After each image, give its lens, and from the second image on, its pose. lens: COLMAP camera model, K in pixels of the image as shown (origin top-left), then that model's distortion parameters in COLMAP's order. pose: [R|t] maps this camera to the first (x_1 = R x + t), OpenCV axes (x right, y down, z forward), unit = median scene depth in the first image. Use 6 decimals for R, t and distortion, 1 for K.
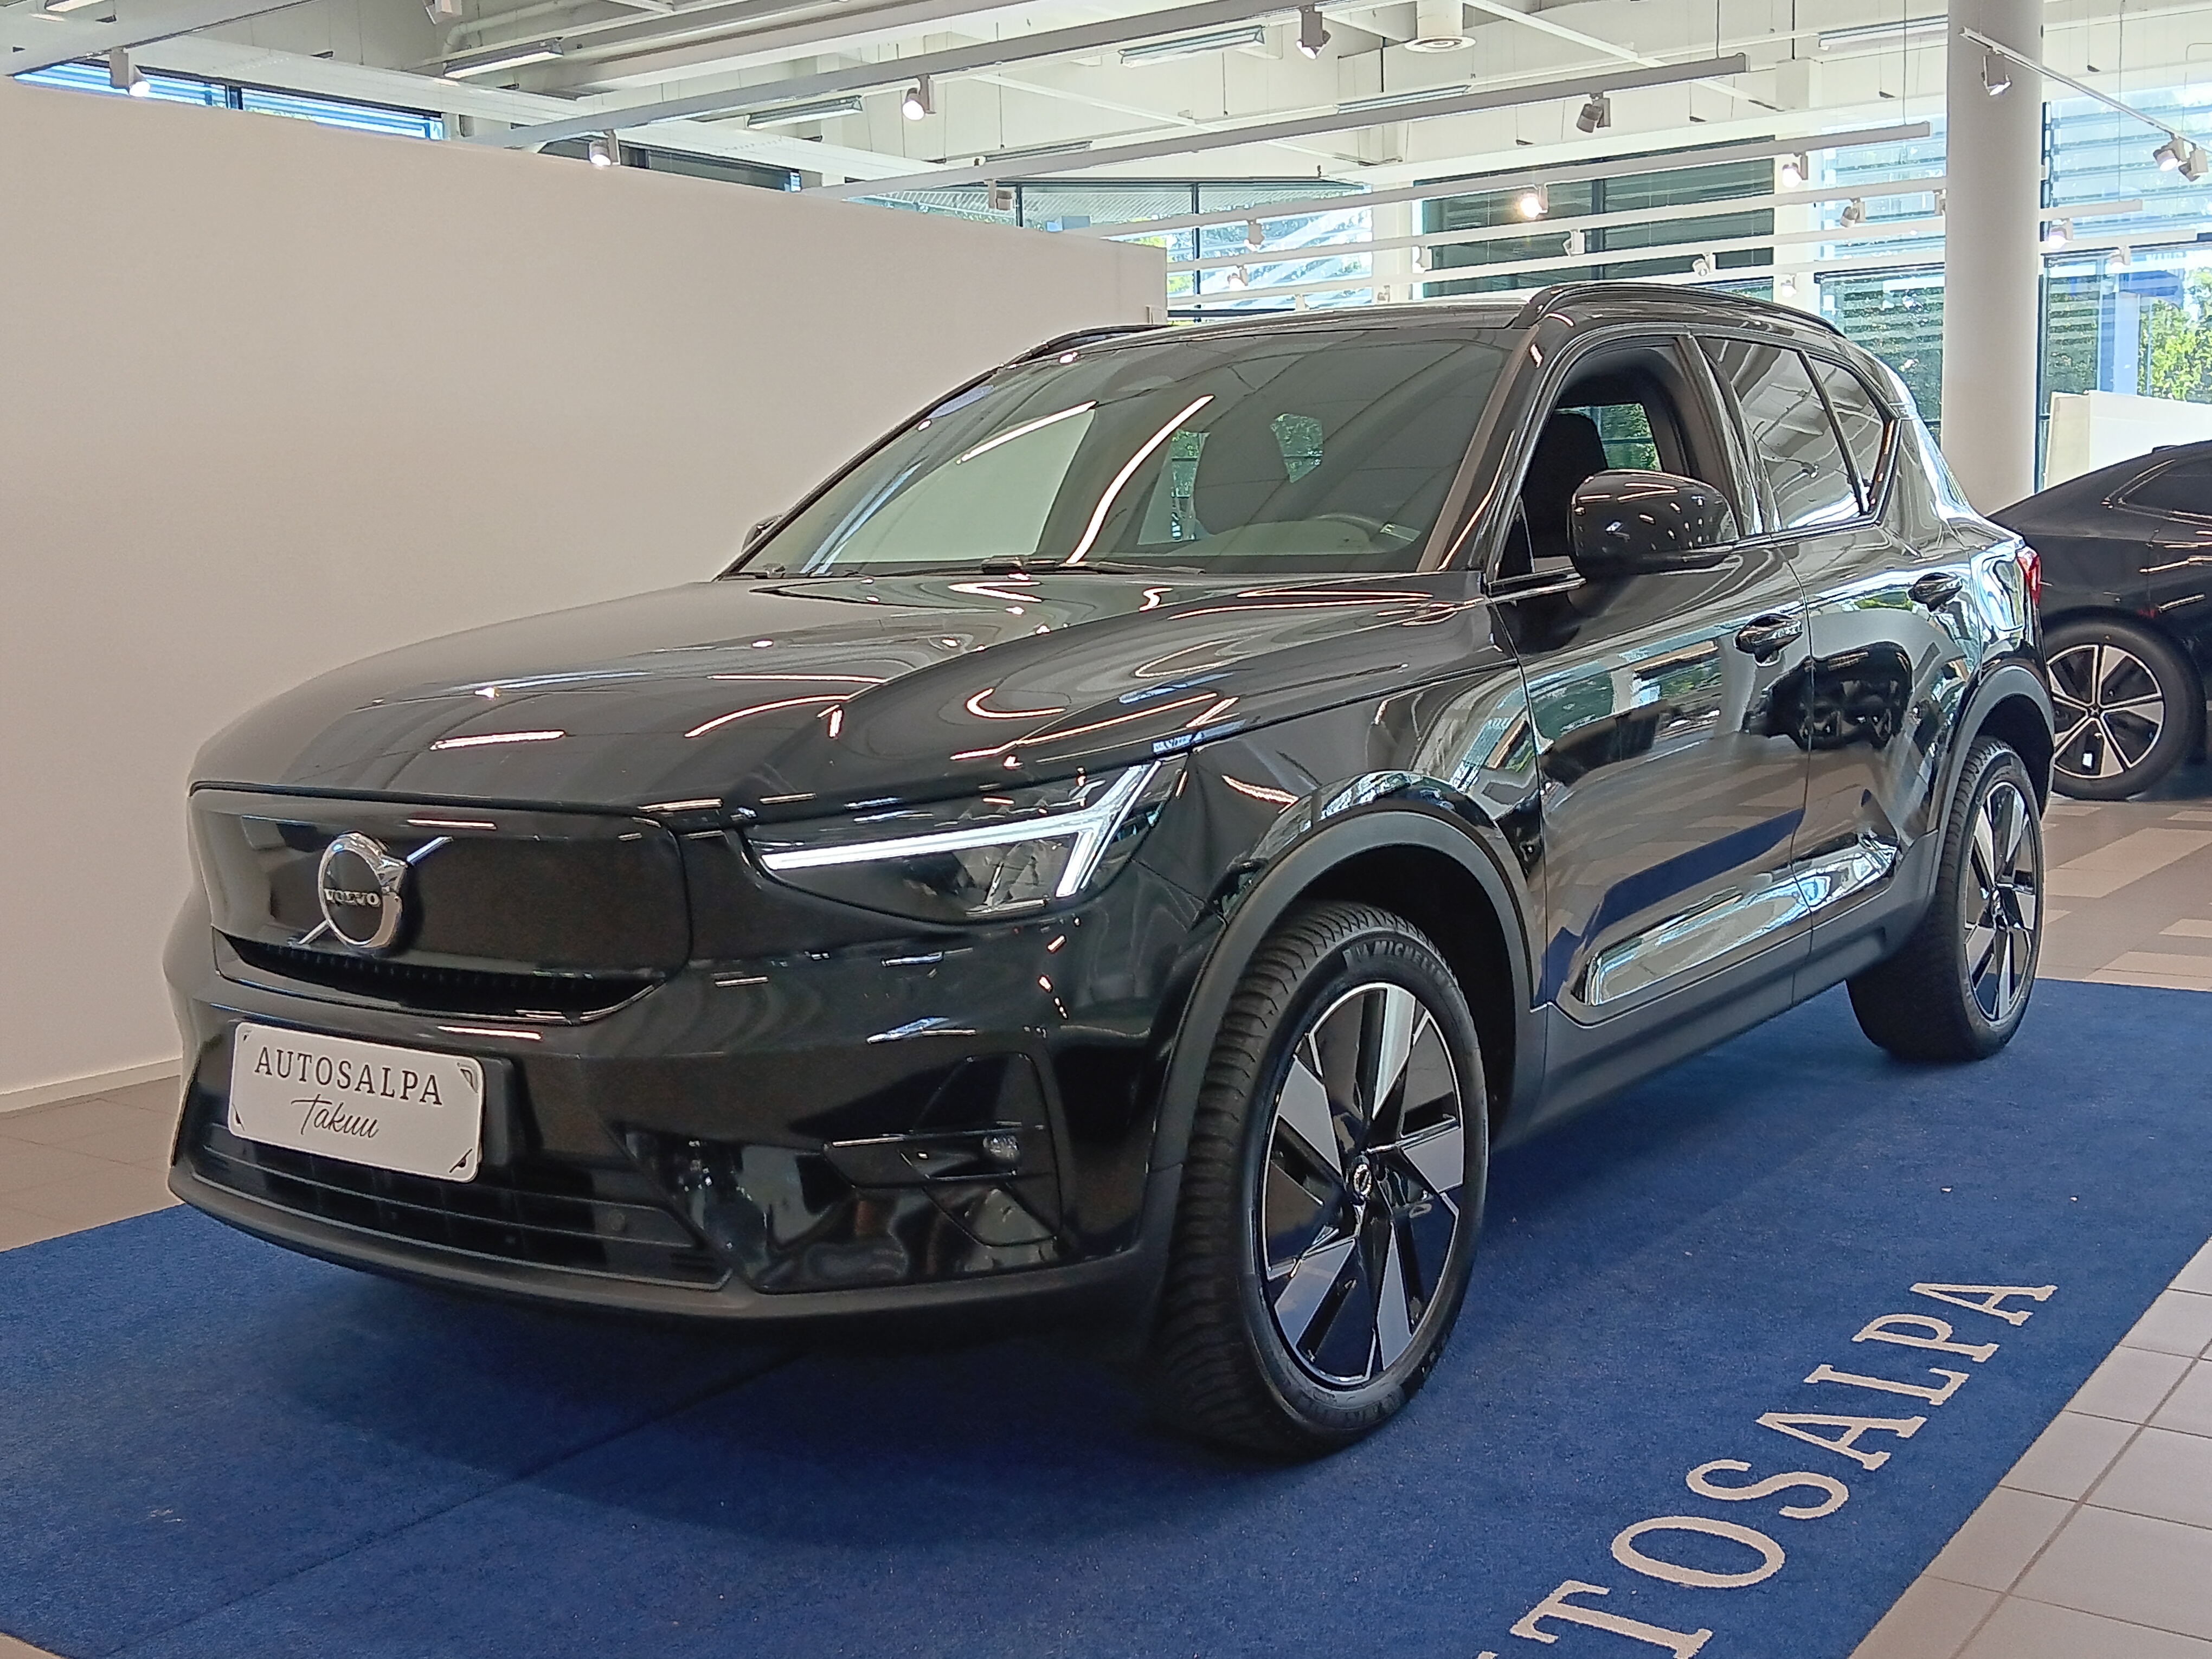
lens RADIAL K [[2312.7, 0, 1124.5], [0, 2312.7, 816.4], [0, 0, 1]] dist [0.019854, 0.000000]
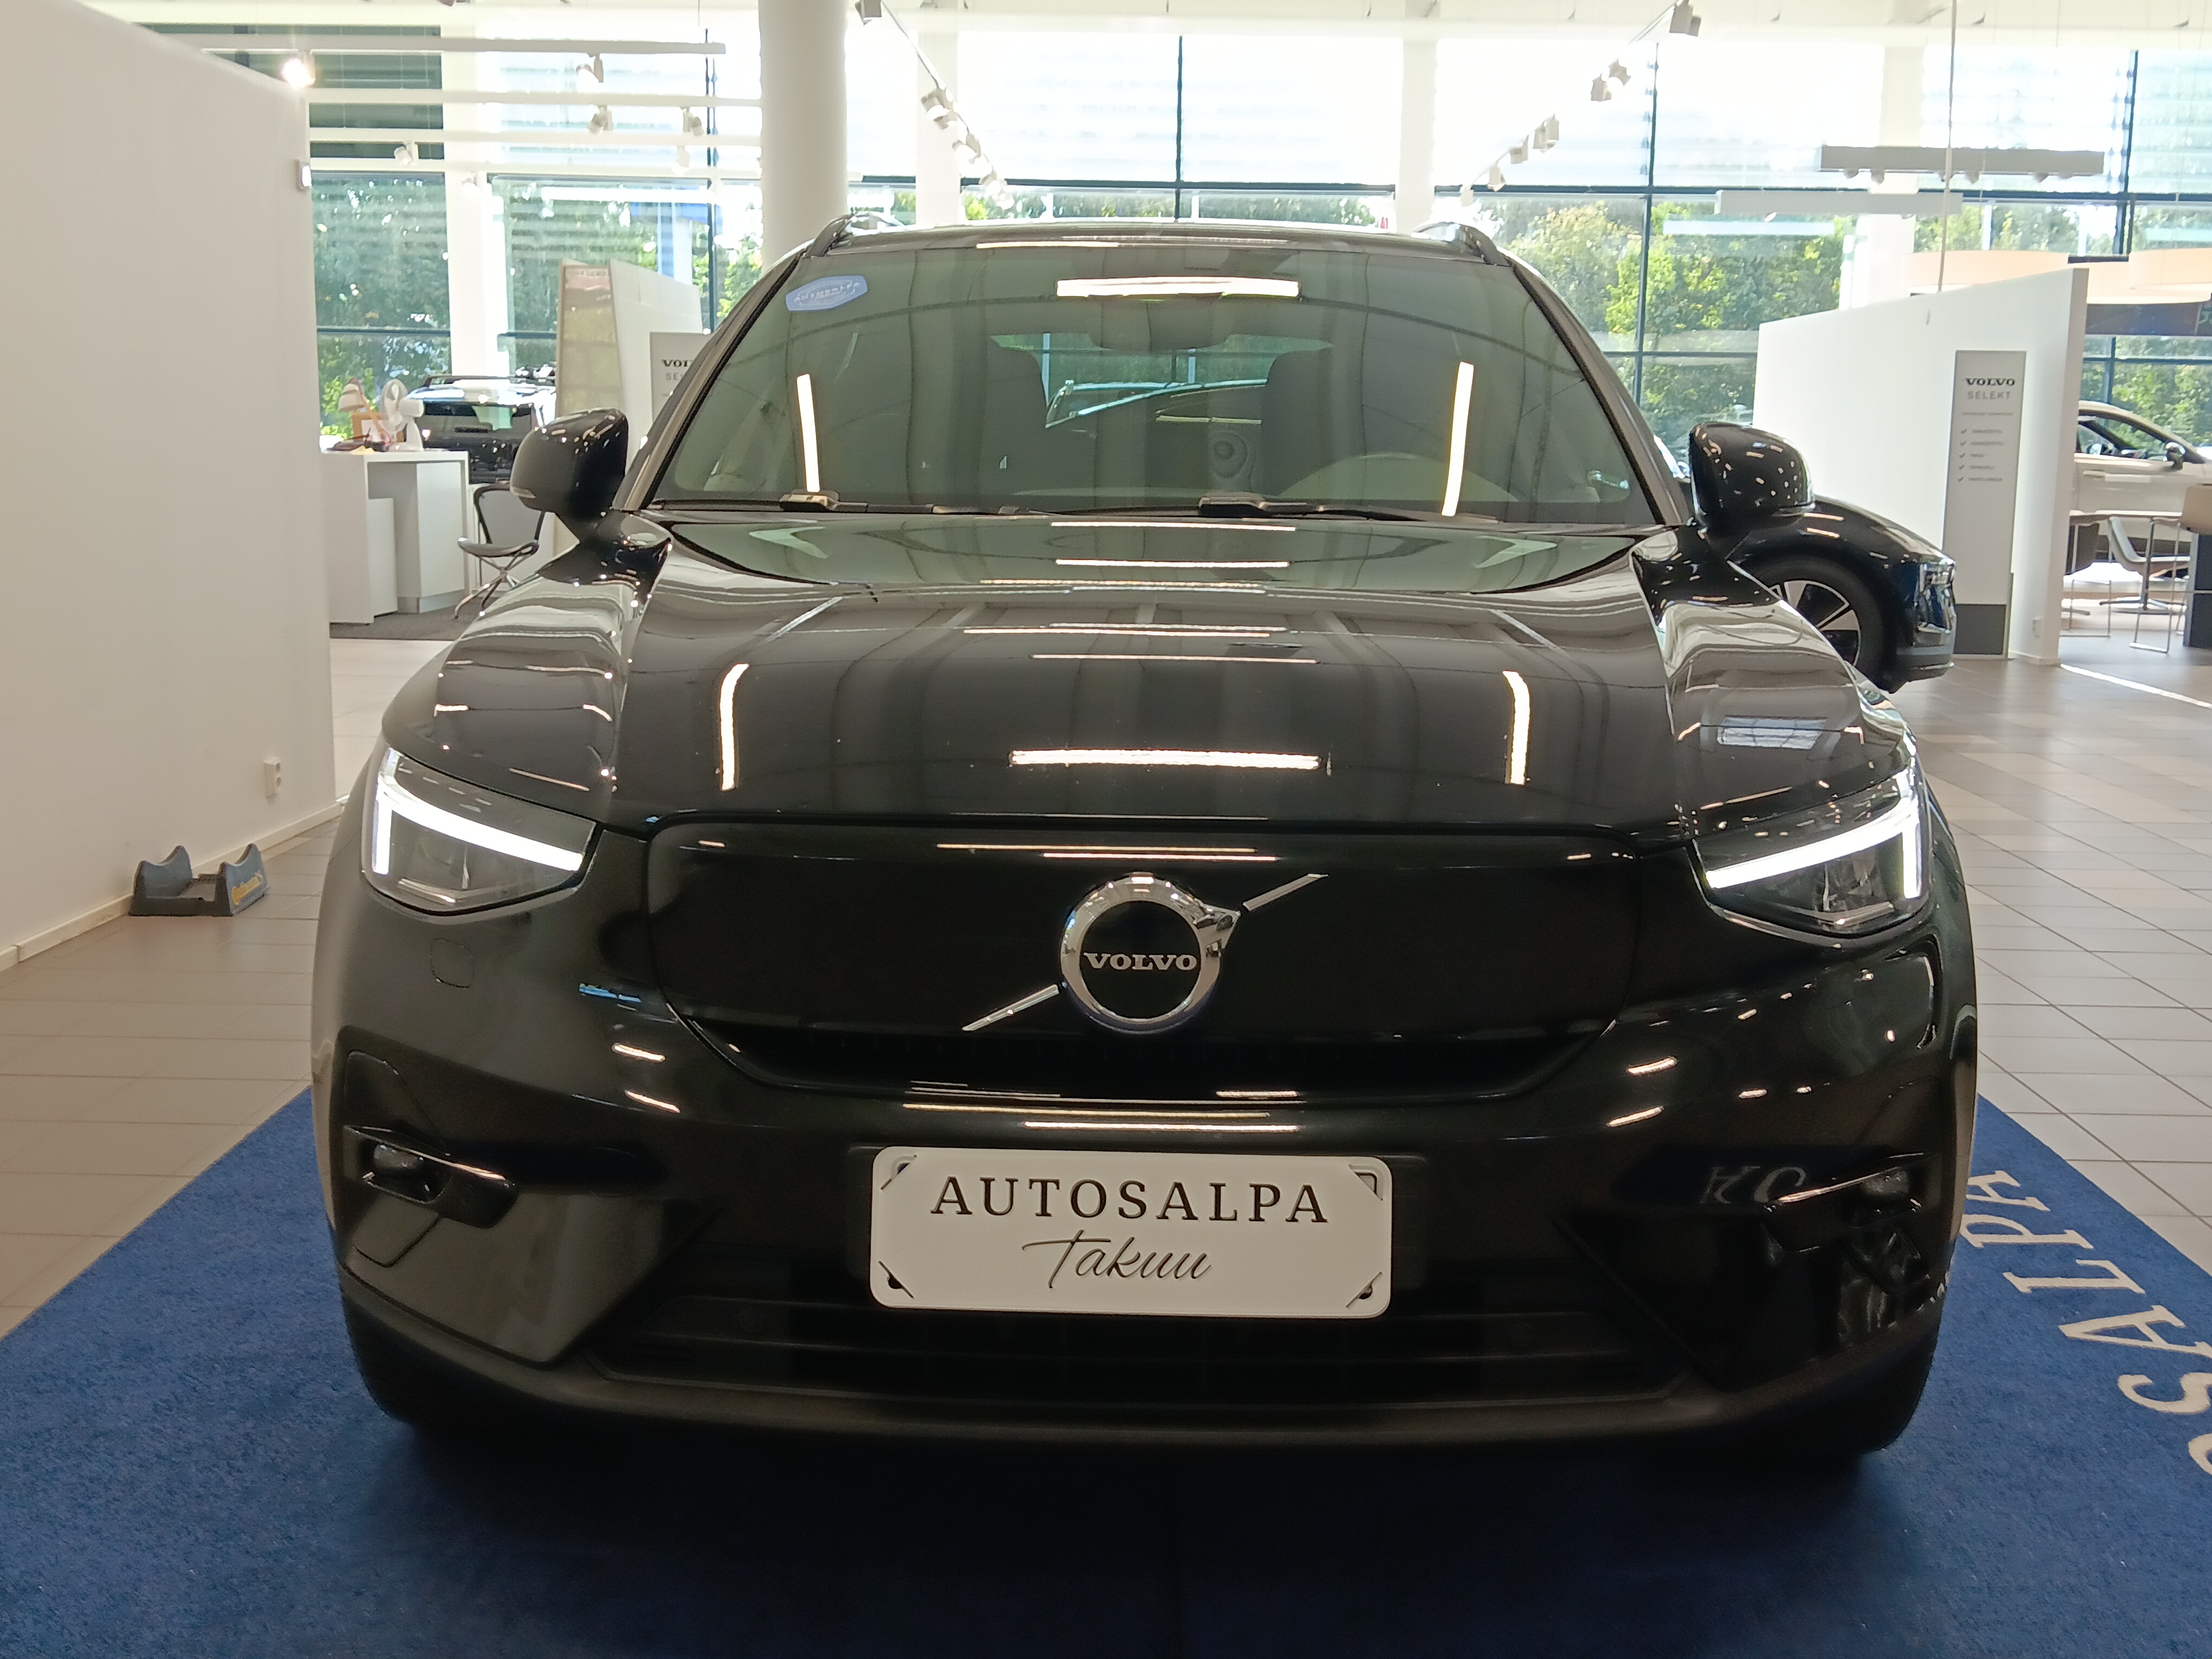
lens RADIAL K [[2312.7, 0, 1098.4], [0, 2312.7, 835.6], [0, 0, 1]] dist [0.019854, 0.000000]
pose [[0.833890, -0.053570, 0.549325, -0.727207], [0.026204, 0.997999, 0.057545, -0.046493], [-0.551308, -0.033591, 0.833625, 0.384508]]
